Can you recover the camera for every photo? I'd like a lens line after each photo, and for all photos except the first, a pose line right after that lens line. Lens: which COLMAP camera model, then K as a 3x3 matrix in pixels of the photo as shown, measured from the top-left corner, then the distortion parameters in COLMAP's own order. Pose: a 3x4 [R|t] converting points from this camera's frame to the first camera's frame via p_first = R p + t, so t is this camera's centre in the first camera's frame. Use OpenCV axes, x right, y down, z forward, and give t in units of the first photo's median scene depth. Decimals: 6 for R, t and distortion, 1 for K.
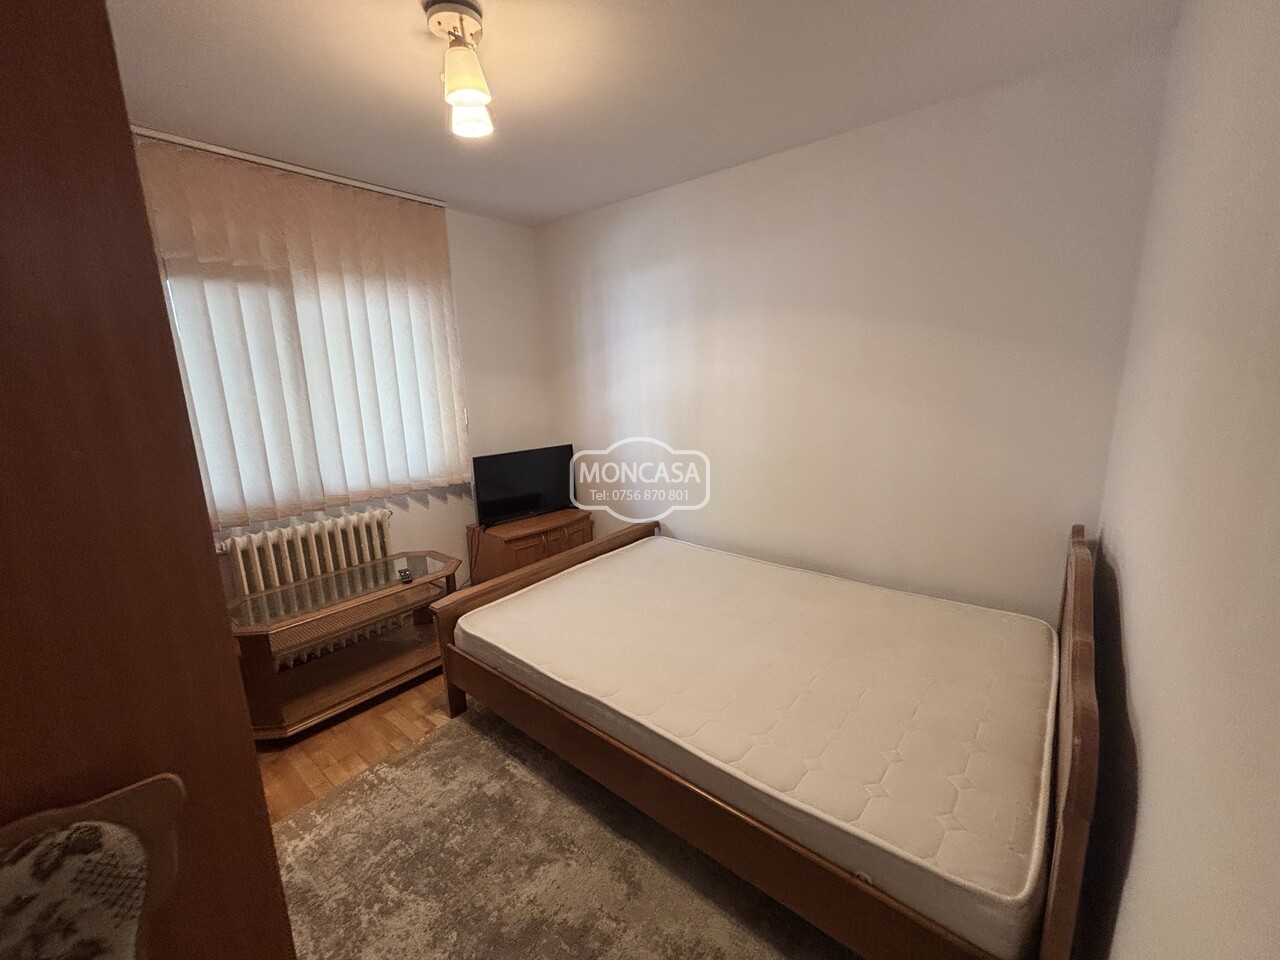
lens RADIAL K [[522.4, 0, 640.0], [0, 522.4, 480.0], [0, 0, 1]] dist [-0.000023, -0.000203]
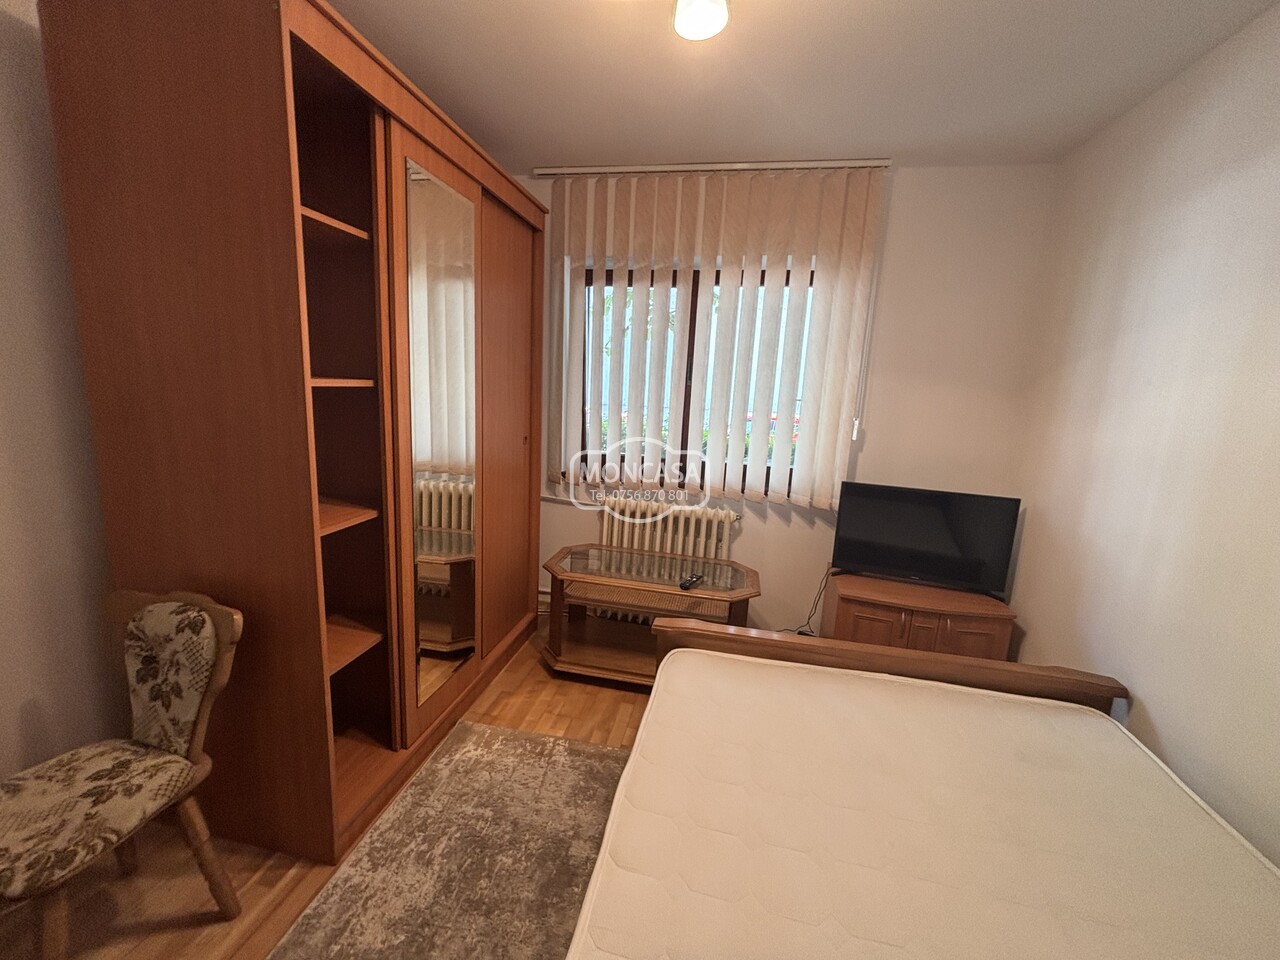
lens RADIAL K [[522.4, 0, 640.0], [0, 522.4, 480.0], [0, 0, 1]] dist [-0.000023, -0.000203]
pose [[0.466973, 0.214857, -0.857772, 0.274807], [-0.242327, 0.963991, 0.109540, -0.073749], [0.850420, 0.156709, 0.502223, 0.446139]]
